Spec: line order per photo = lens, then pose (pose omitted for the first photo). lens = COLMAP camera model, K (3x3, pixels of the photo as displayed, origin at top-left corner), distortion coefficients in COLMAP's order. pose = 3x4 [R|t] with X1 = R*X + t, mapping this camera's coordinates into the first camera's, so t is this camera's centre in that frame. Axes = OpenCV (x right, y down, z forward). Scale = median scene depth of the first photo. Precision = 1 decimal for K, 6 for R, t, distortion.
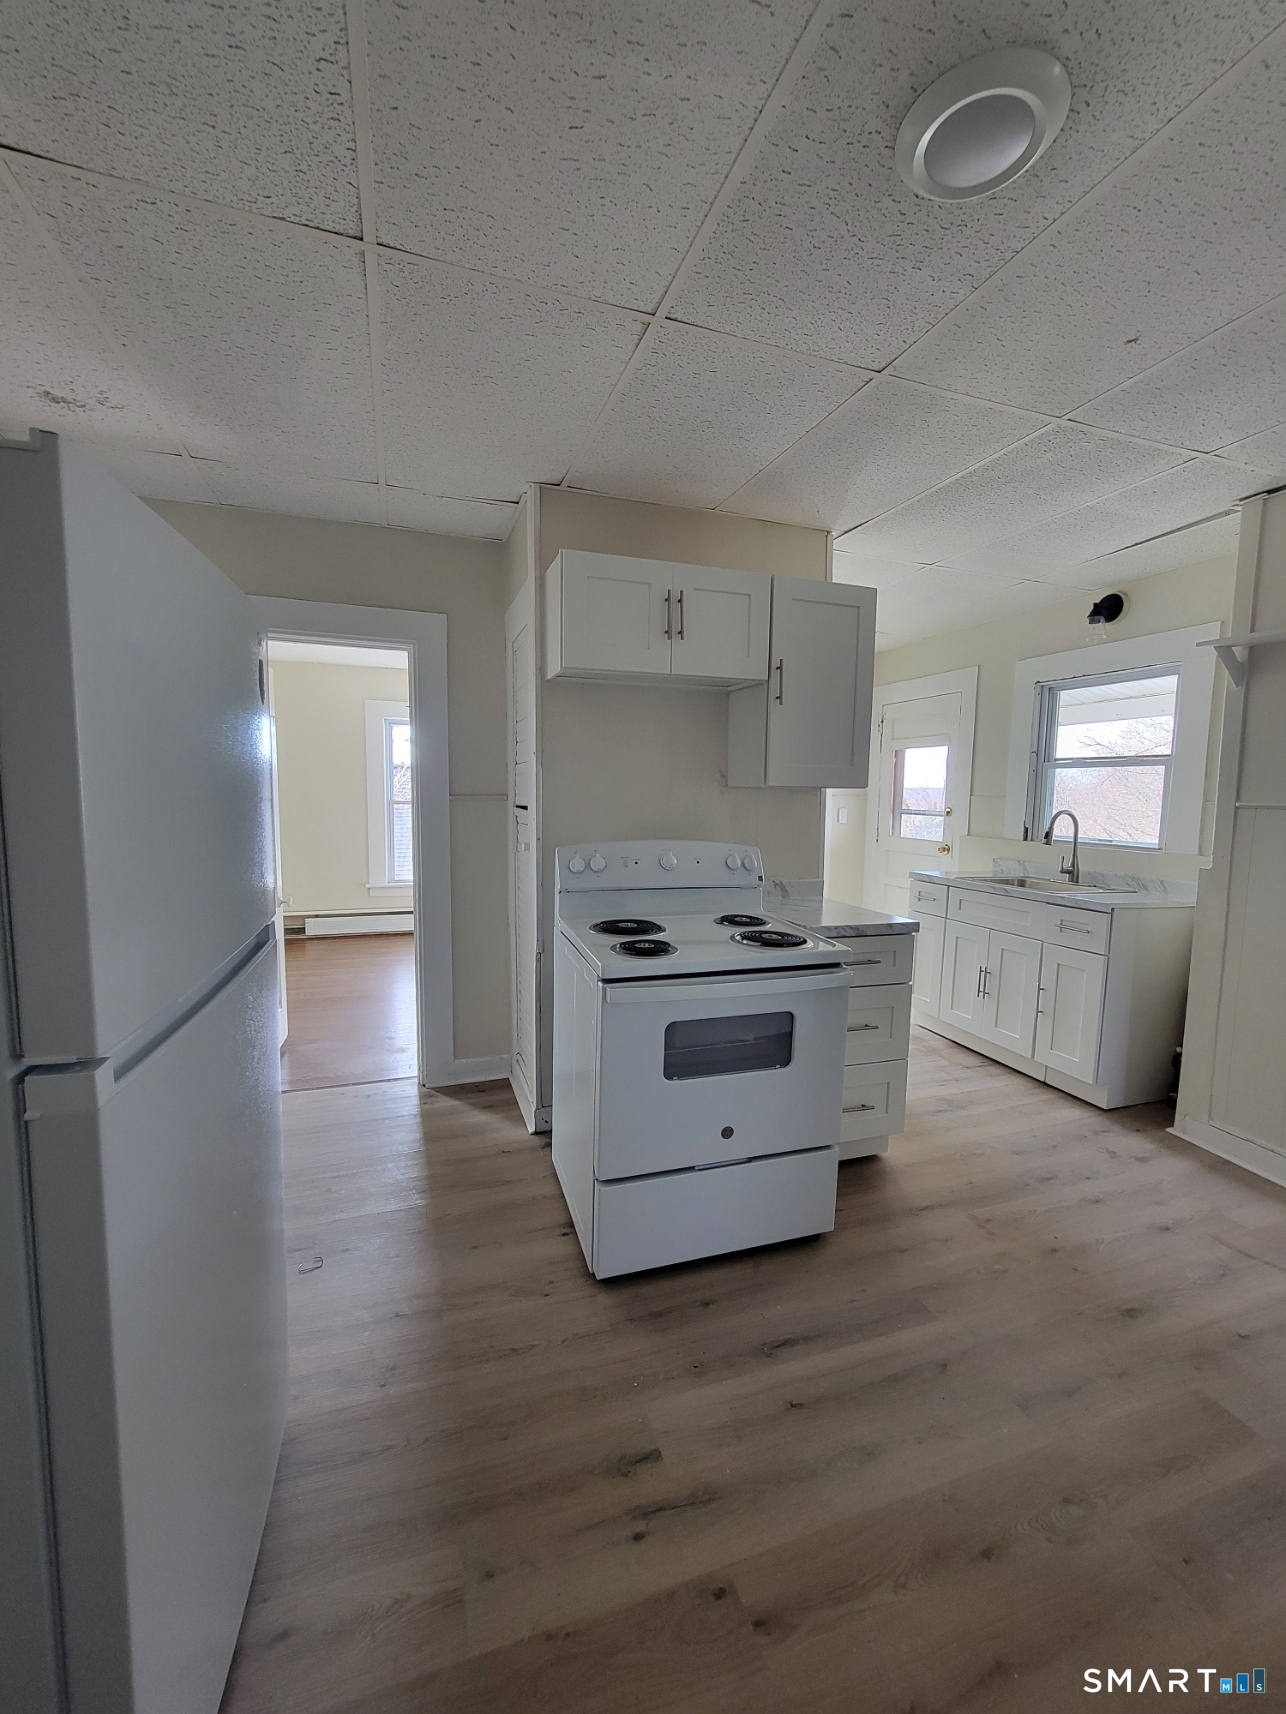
lens RADIAL K [[696.6, 0, 643.0], [0, 696.6, 857.0], [0, 0, 1]] dist [-0.000276, -0.000013]
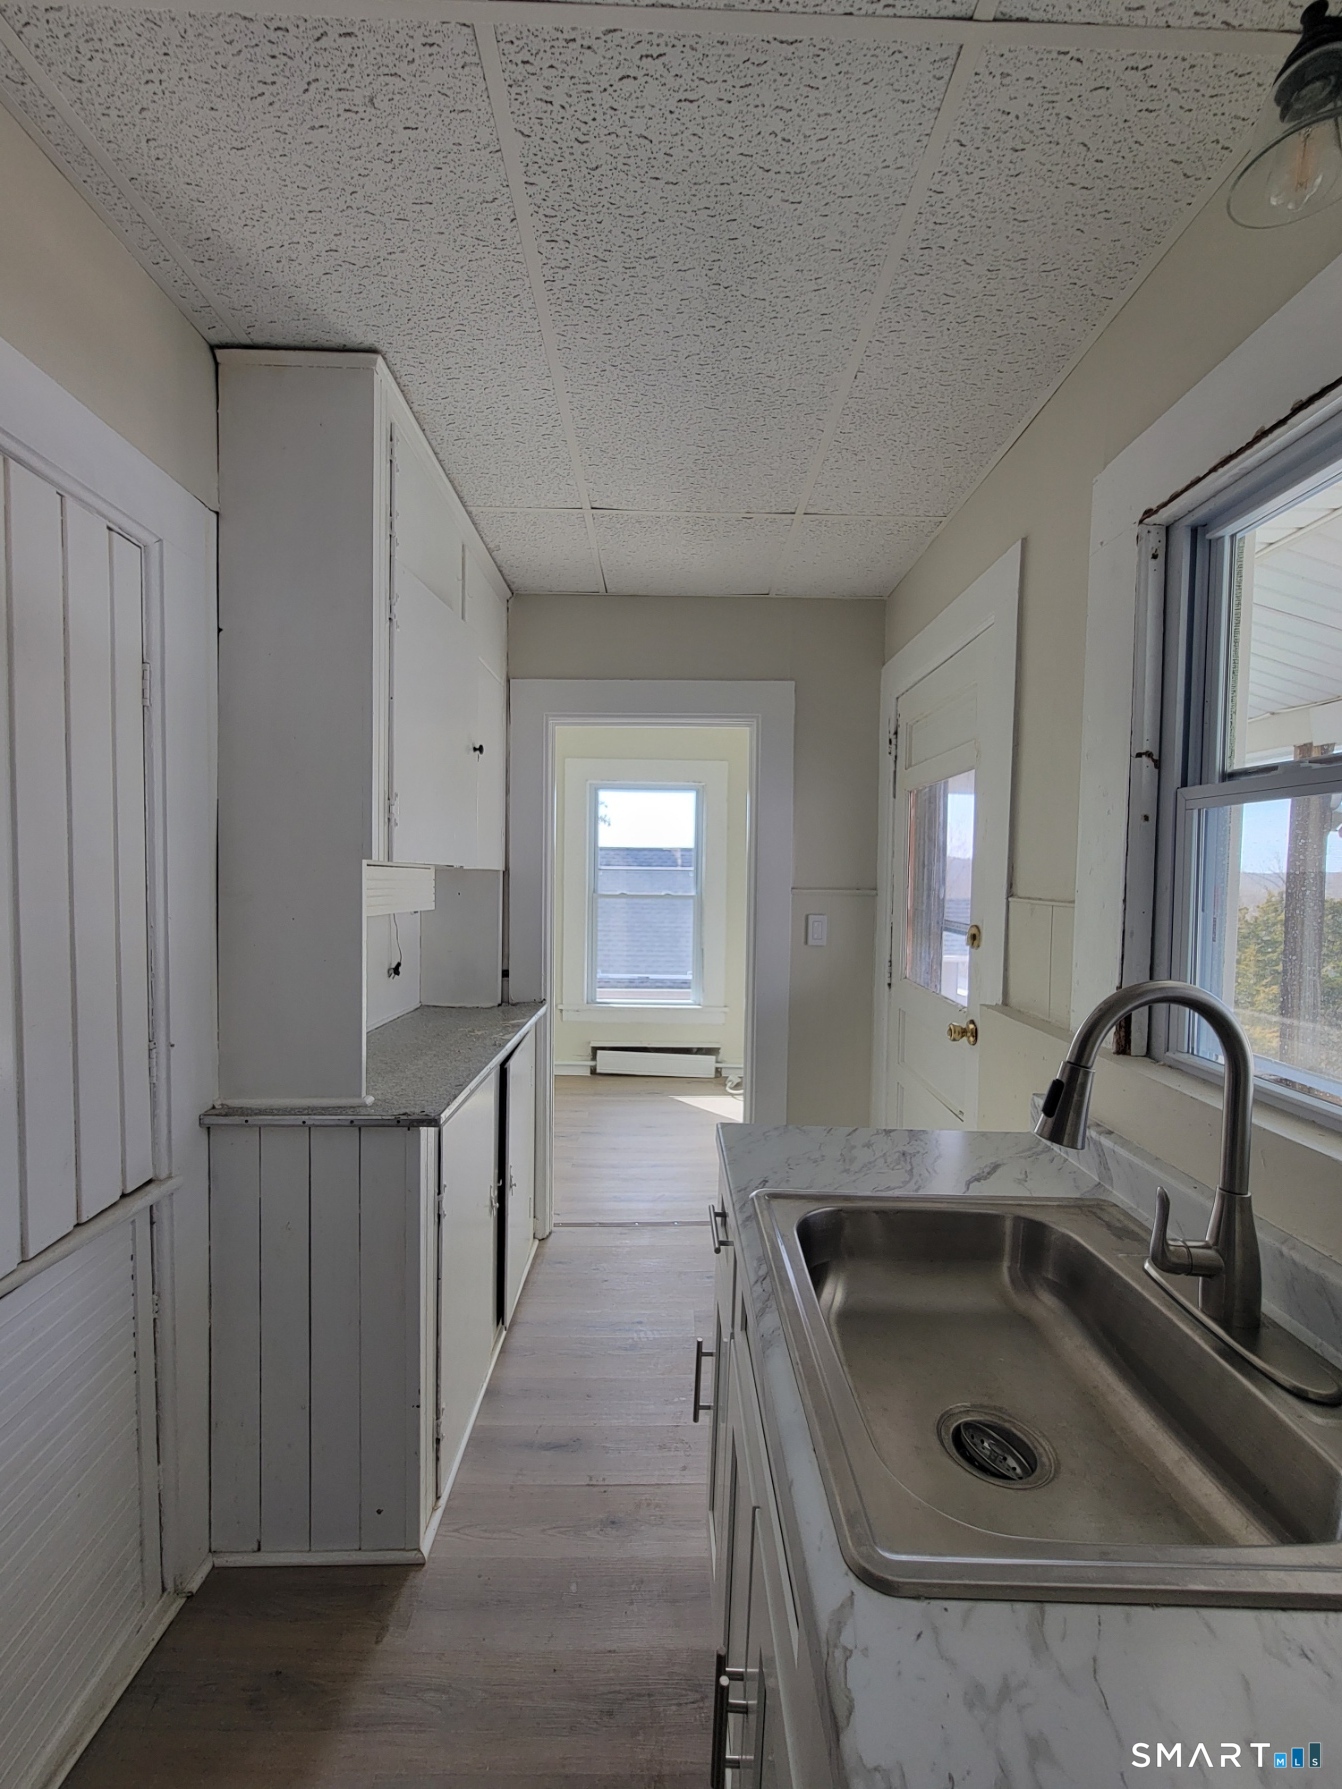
lens RADIAL K [[736.3, 0, 671.0], [0, 736.3, 894.5], [0, 0, 1]] dist [-0.000216, -0.000022]
pose [[0.948464, 0.007597, -0.316794, 0.472116], [-0.027360, 0.997943, -0.057984, -0.068538], [0.315702, 0.063663, 0.946720, 0.649556]]
